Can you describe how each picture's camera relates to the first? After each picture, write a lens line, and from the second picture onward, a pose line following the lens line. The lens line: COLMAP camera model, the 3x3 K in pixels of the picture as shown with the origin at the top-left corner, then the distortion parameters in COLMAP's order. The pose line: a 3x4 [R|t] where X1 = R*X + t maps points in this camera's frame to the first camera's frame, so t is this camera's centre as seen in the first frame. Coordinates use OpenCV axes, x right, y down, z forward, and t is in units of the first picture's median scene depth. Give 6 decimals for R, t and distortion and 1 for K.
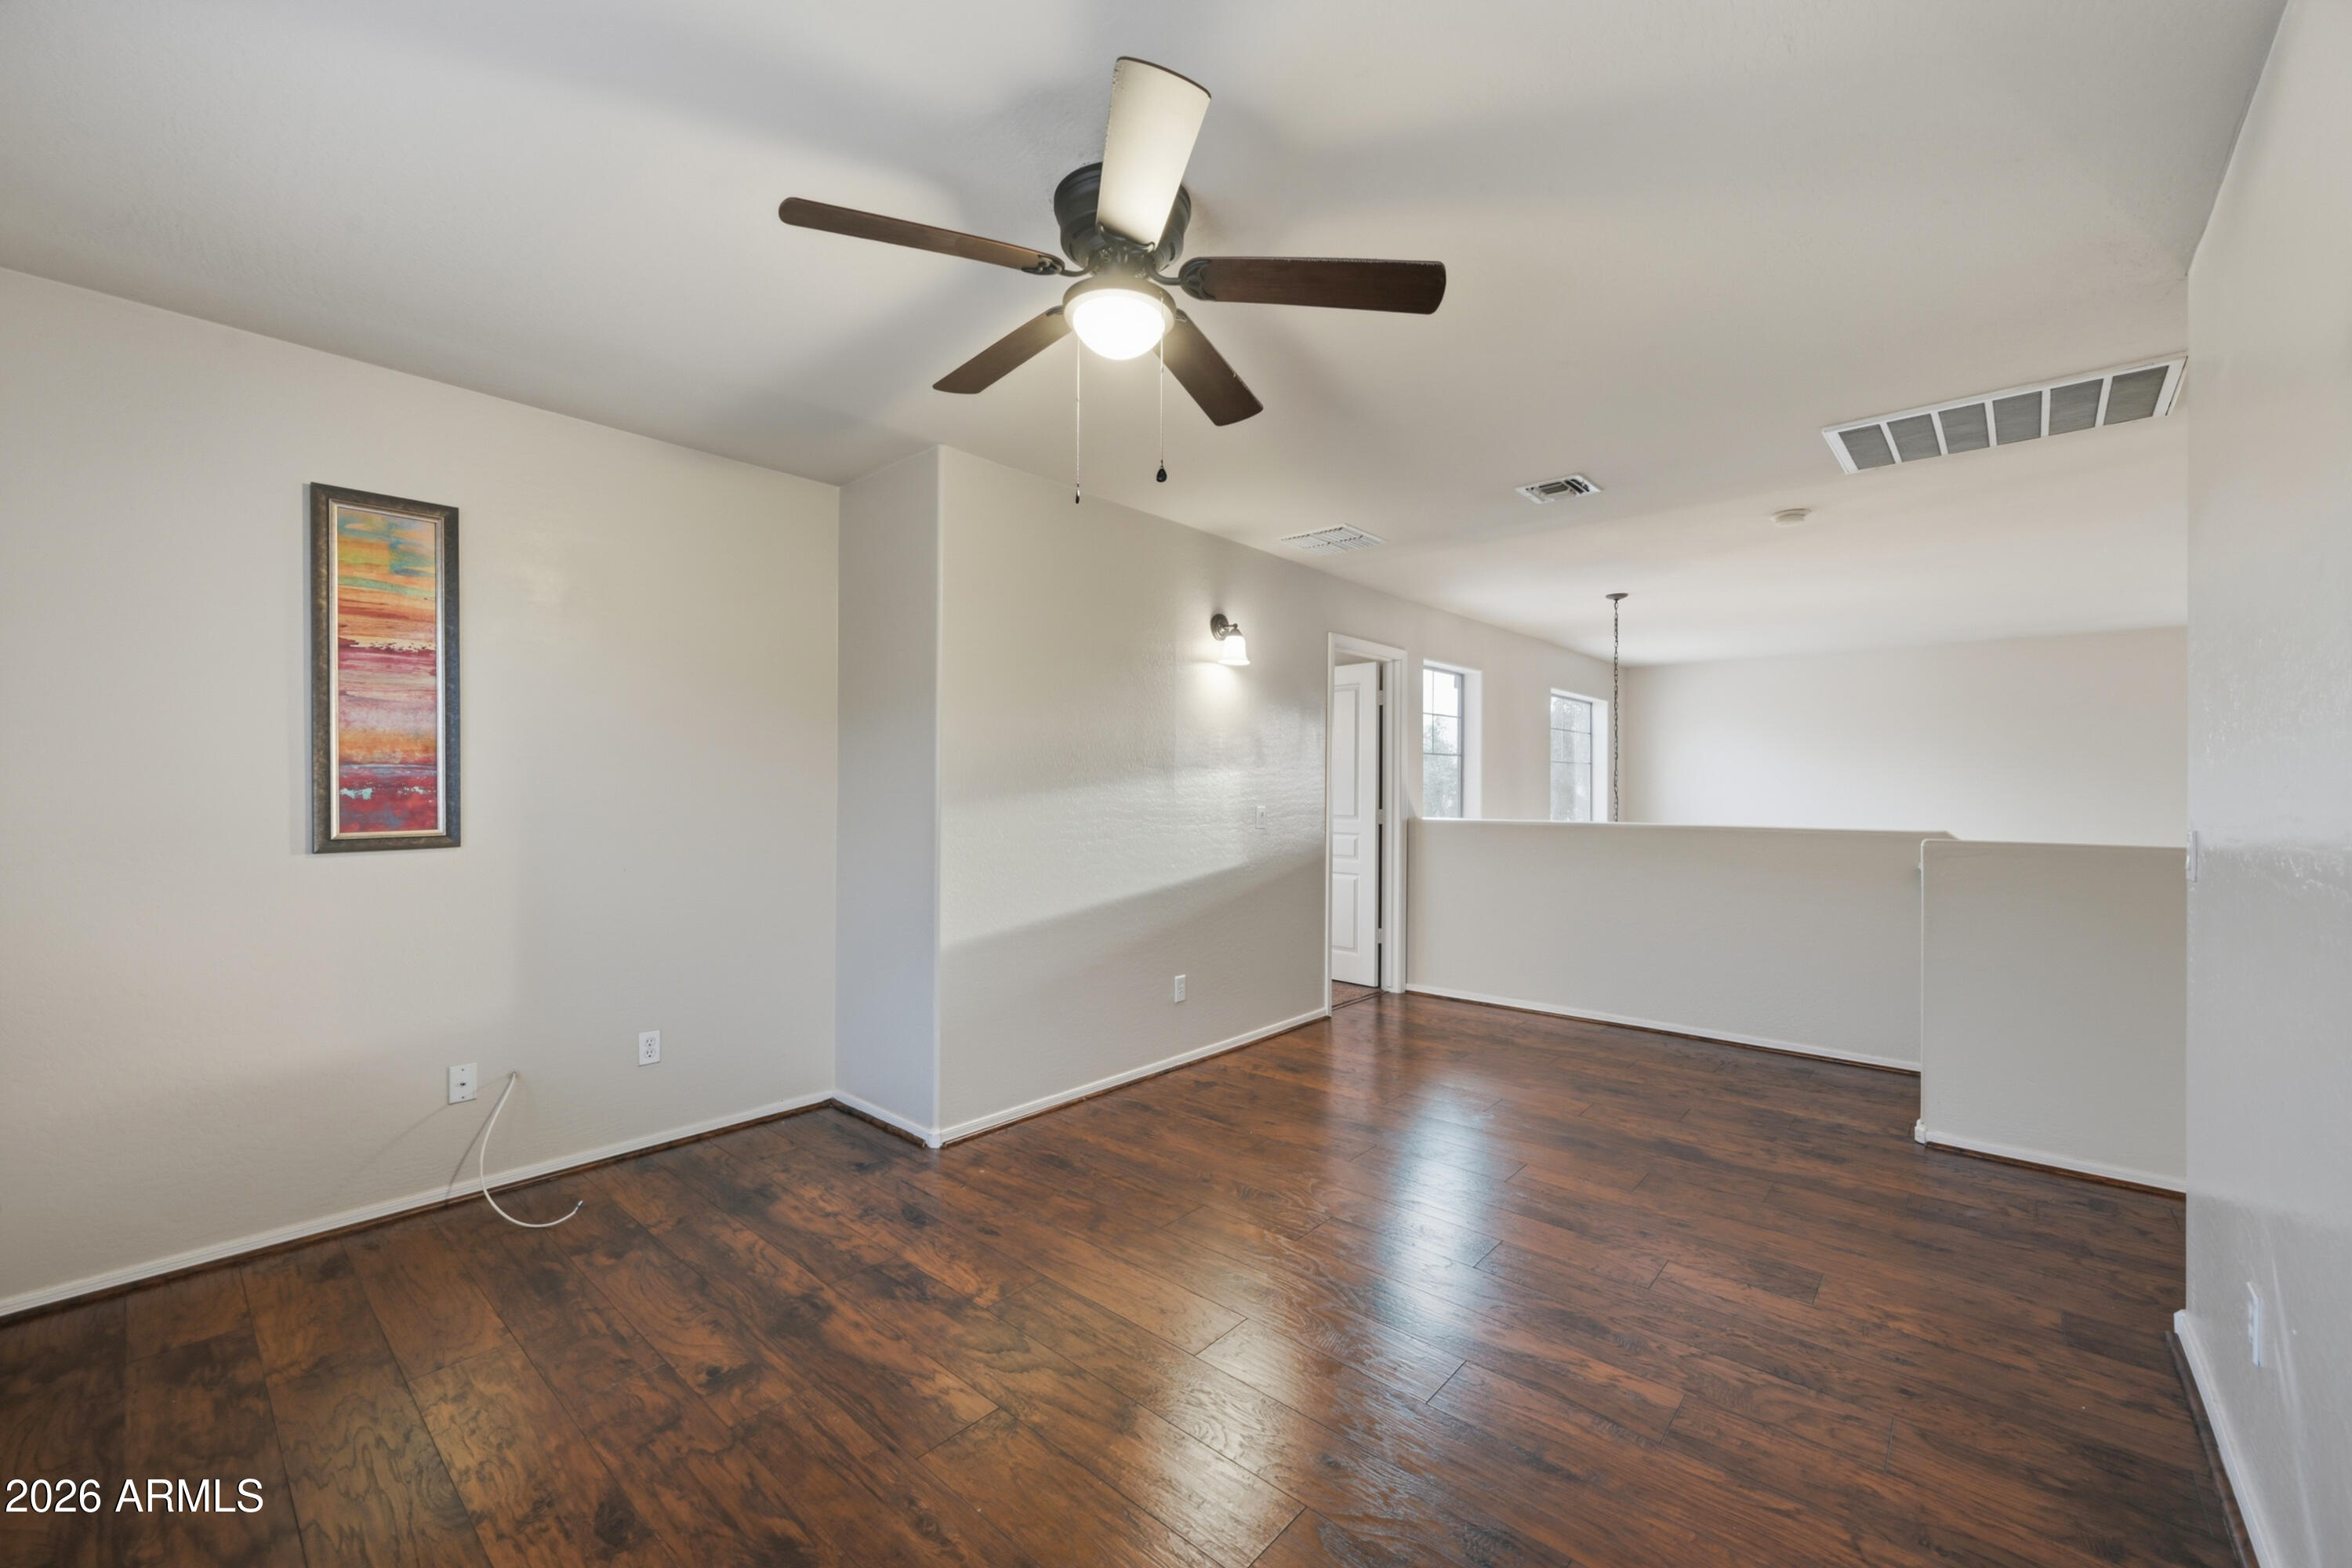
lens RADIAL K [[931.9, 0, 1172.6], [0, 931.9, 787.9], [0, 0, 1]] dist [0.001429, 0.000175]
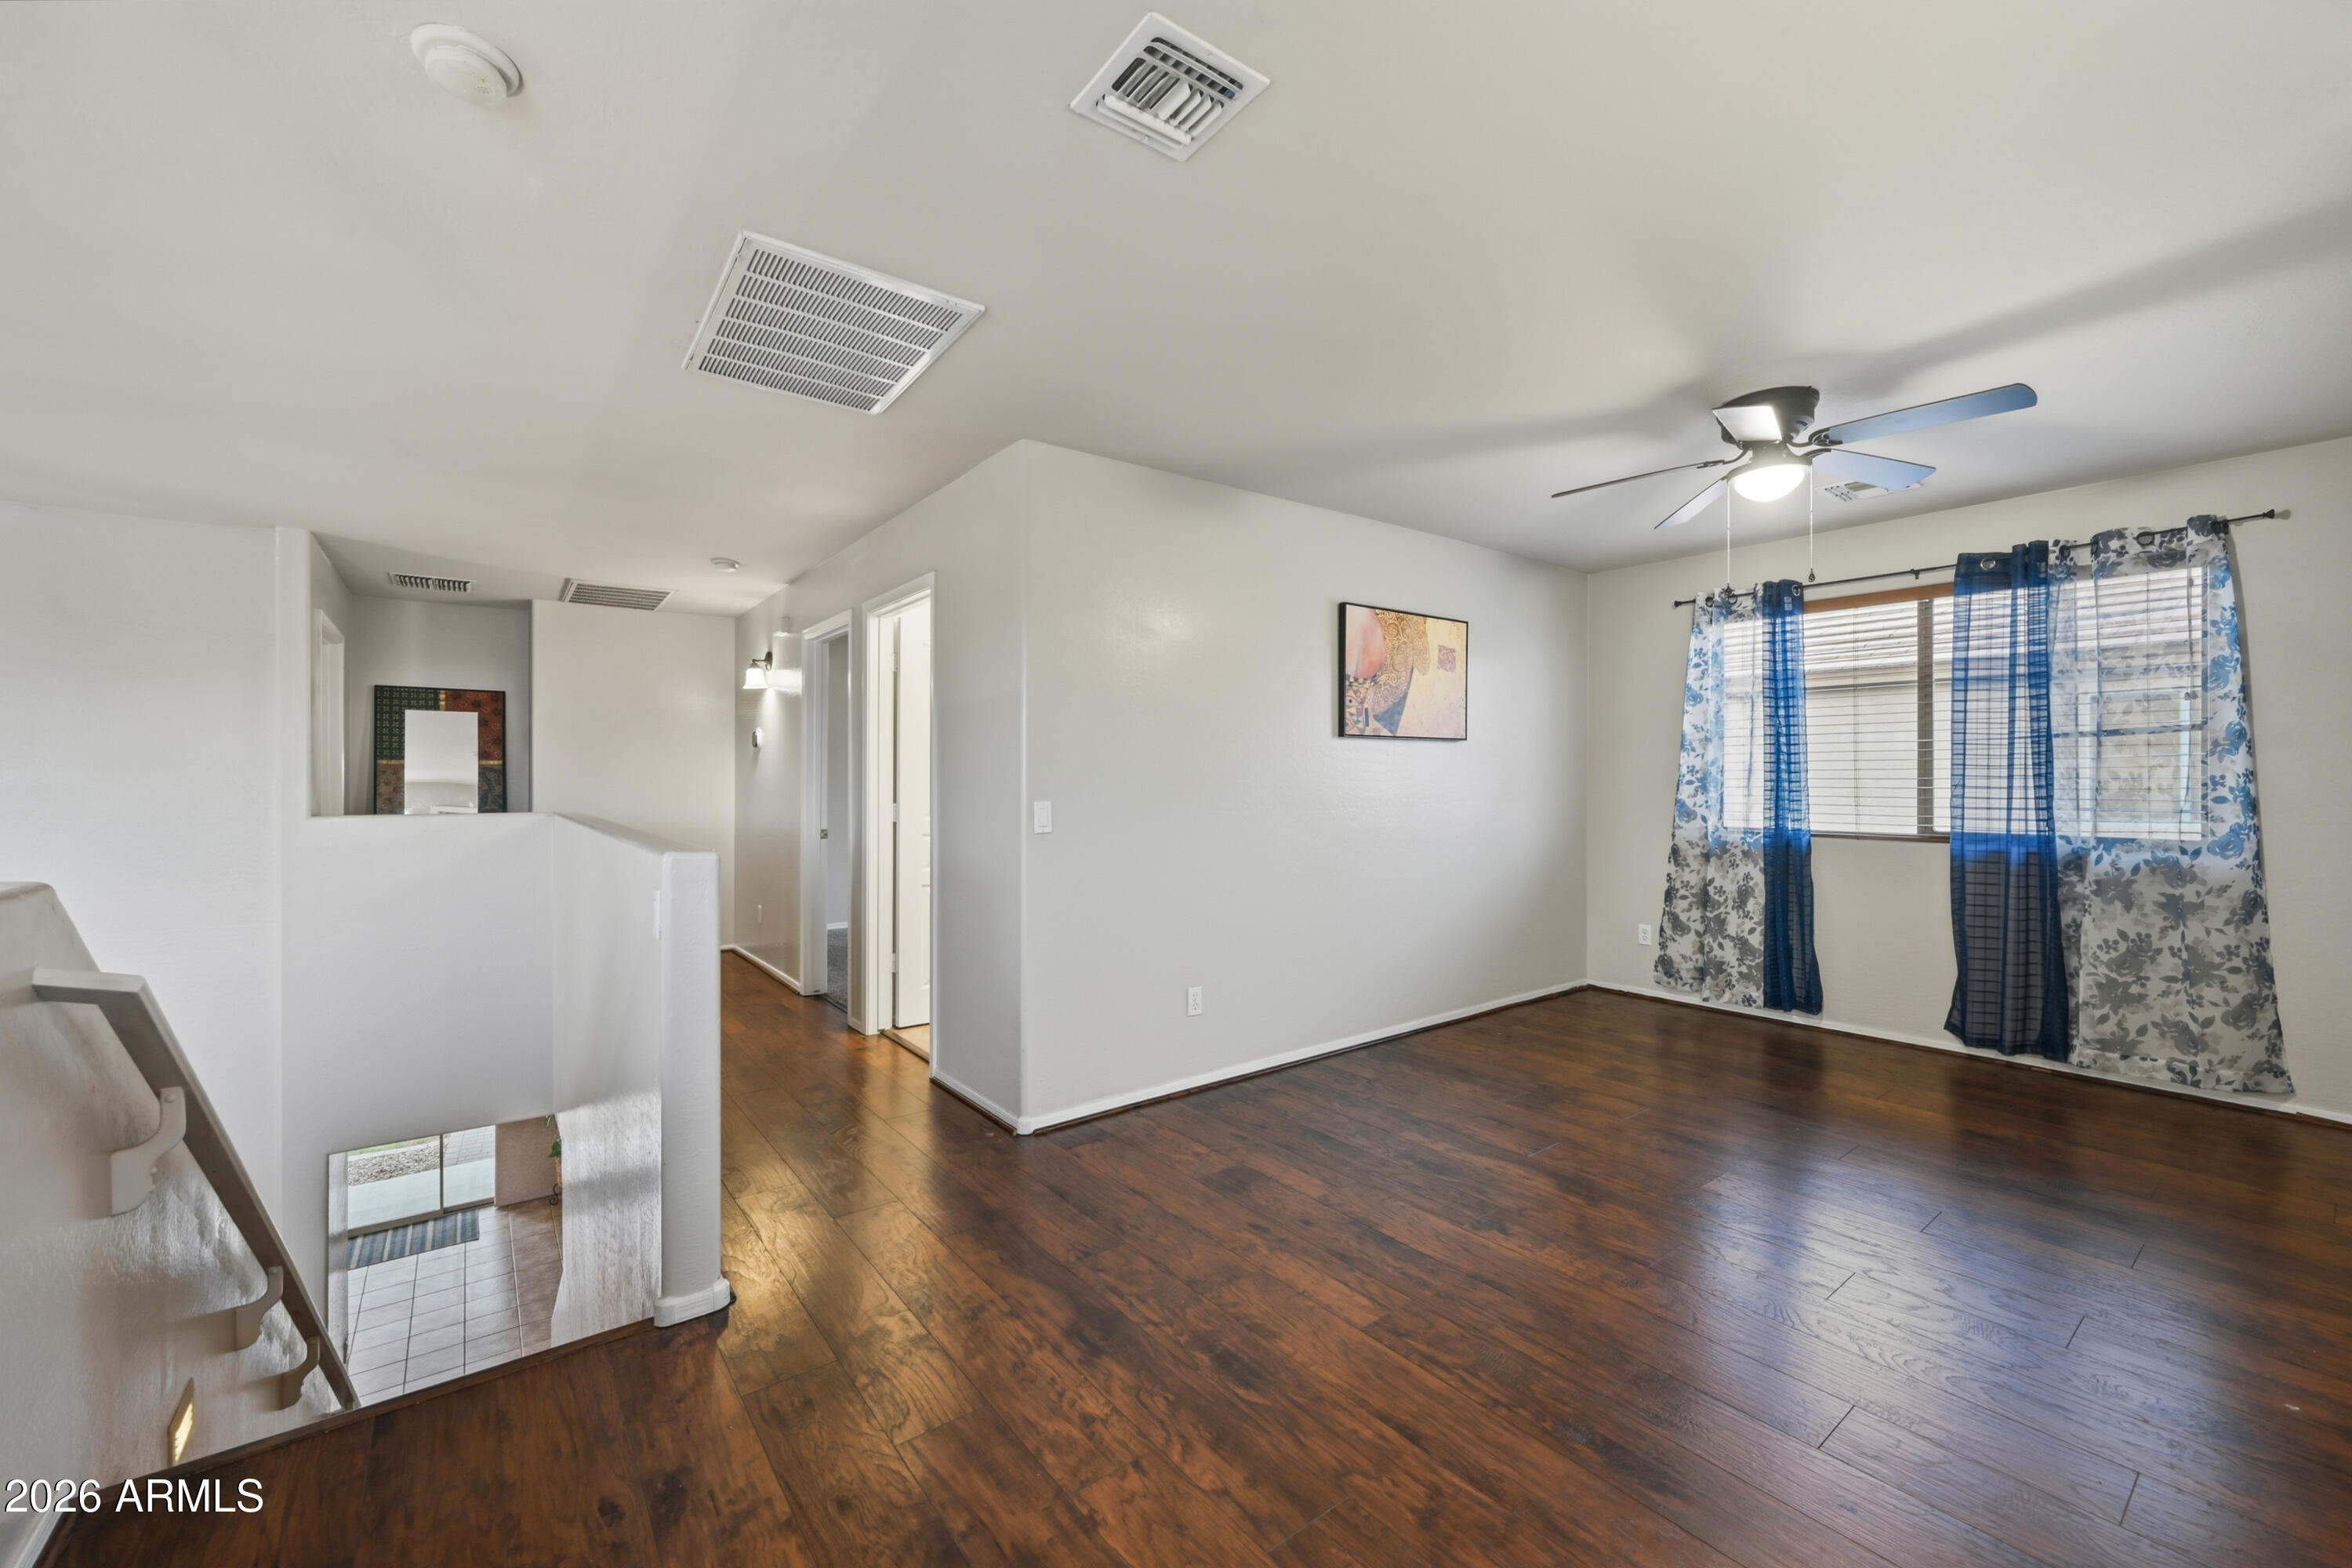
lens RADIAL K [[931.9, 0, 1185.2], [0, 931.9, 786.4], [0, 0, 1]] dist [0.001429, 0.000175]
pose [[-0.982879, 0.009134, 0.184023, 0.432641], [0.009930, 0.999945, 0.003404, 0.016122], [-0.183982, 0.005173, -0.982916, 1.918515]]
